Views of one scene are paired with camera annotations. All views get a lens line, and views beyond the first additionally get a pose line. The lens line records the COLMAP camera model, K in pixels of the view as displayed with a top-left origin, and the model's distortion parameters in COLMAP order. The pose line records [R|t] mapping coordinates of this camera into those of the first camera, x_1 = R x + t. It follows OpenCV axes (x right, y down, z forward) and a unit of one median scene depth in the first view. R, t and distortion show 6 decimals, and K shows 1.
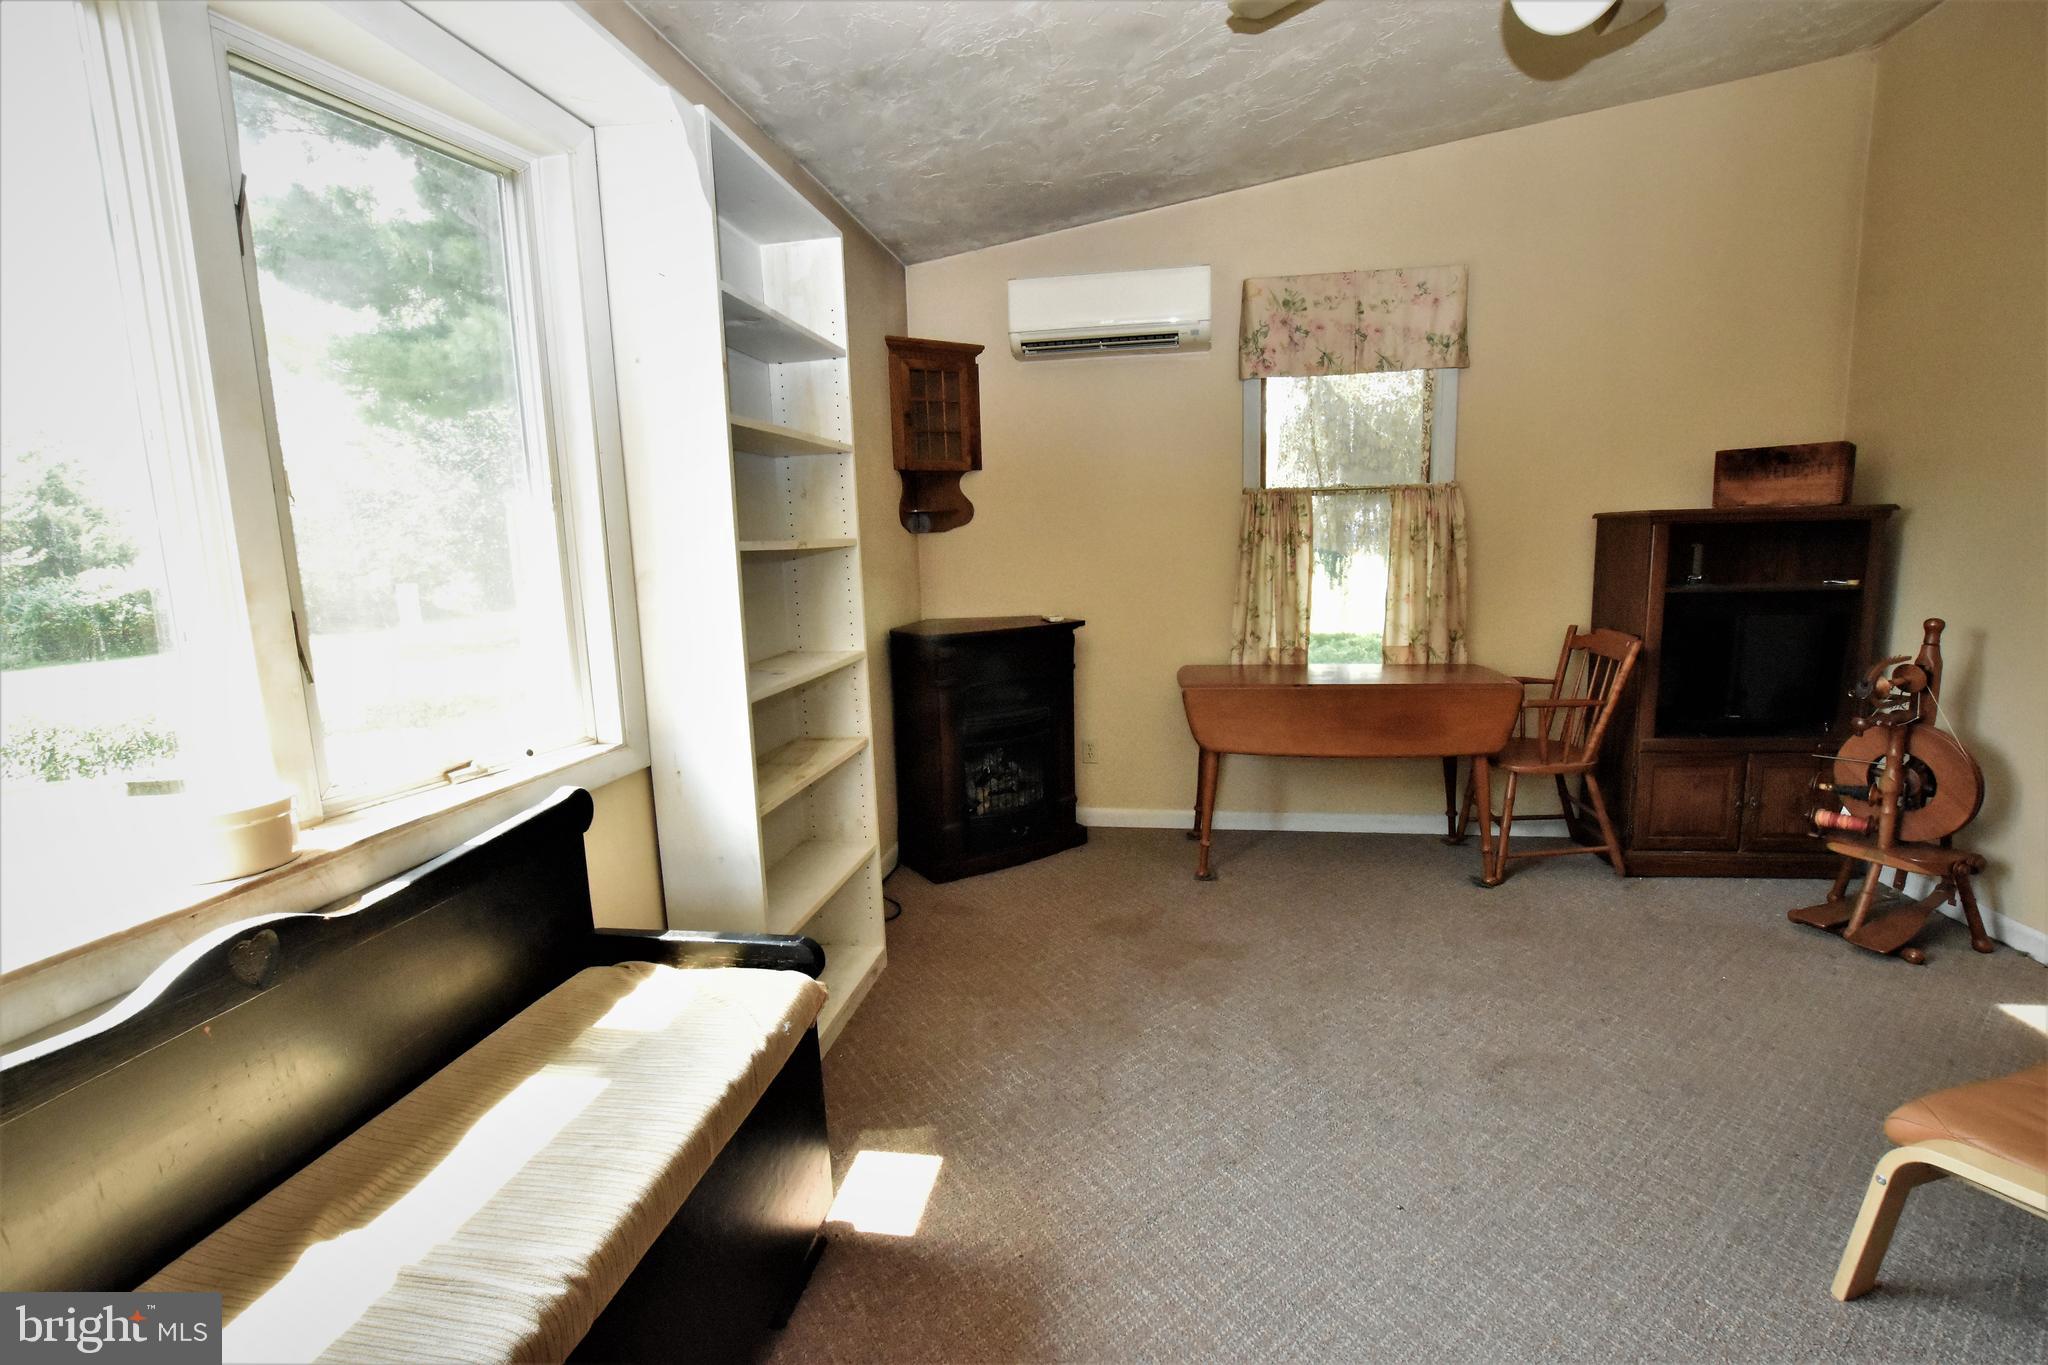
lens RADIAL K [[903.9, 0, 1030.6], [0, 903.9, 672.3], [0, 0, 1]] dist [-0.025235, 0.000034]
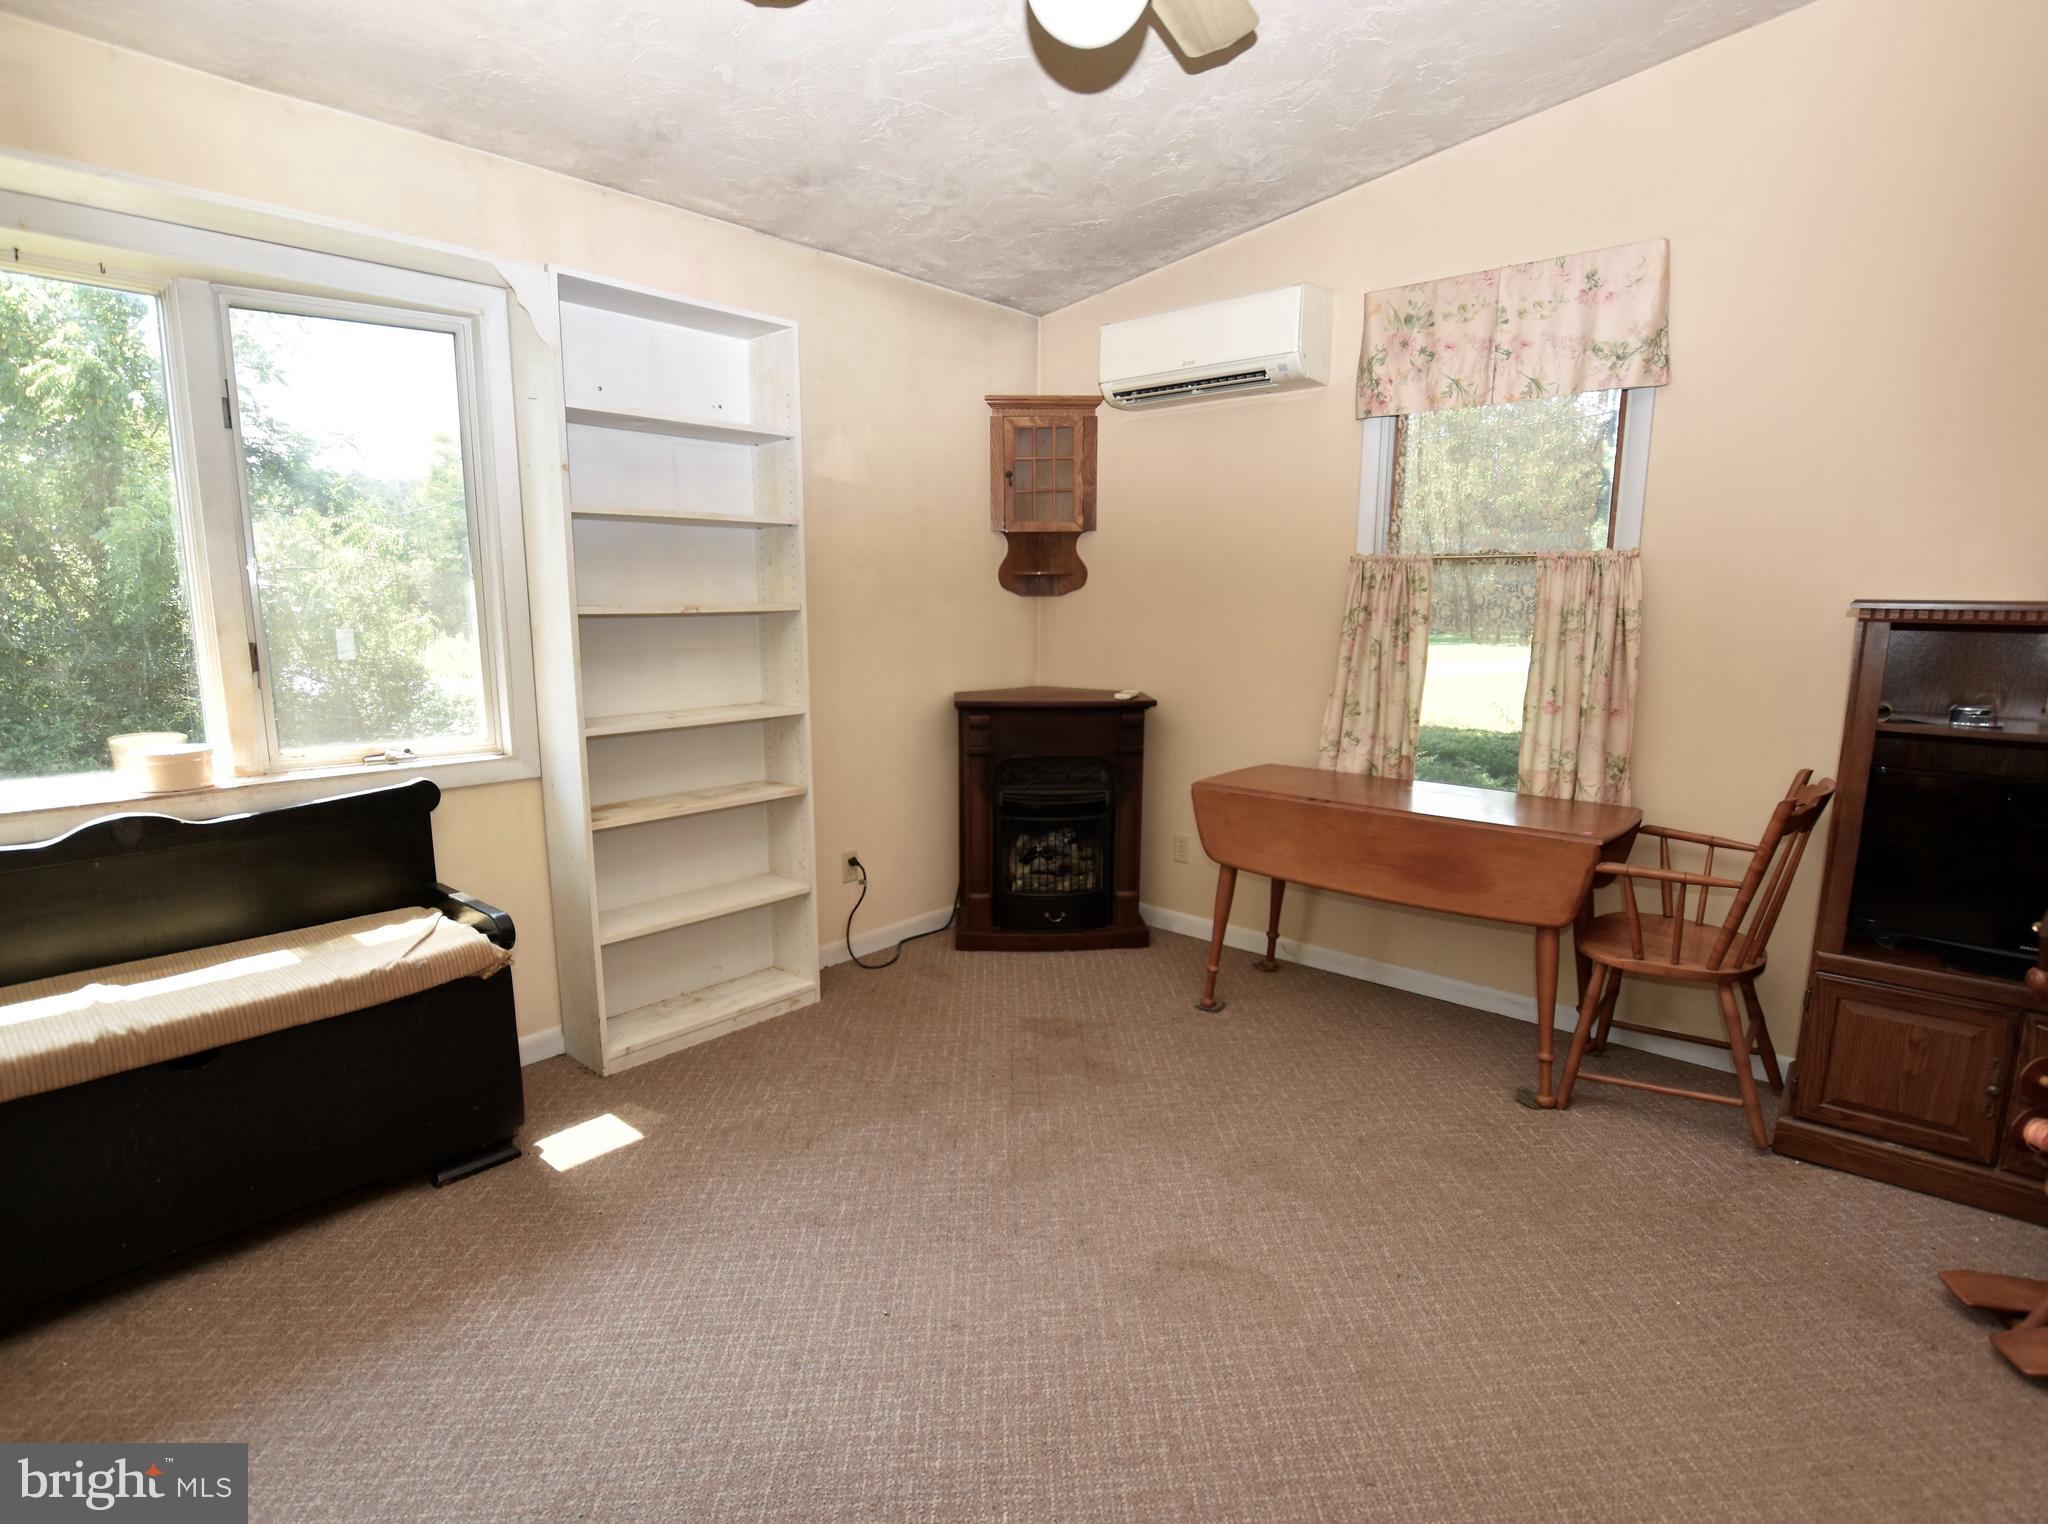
lens RADIAL K [[1036.1, 0, 1015.2], [0, 1036.1, 774.8], [0, 0, 1]] dist [-0.027413, -0.001408]
pose [[0.841786, 0.121549, -0.525949, 0.507604], [-0.104696, 0.992581, 0.061823, -0.034194], [0.529561, 0.003023, 0.848266, 0.056147]]
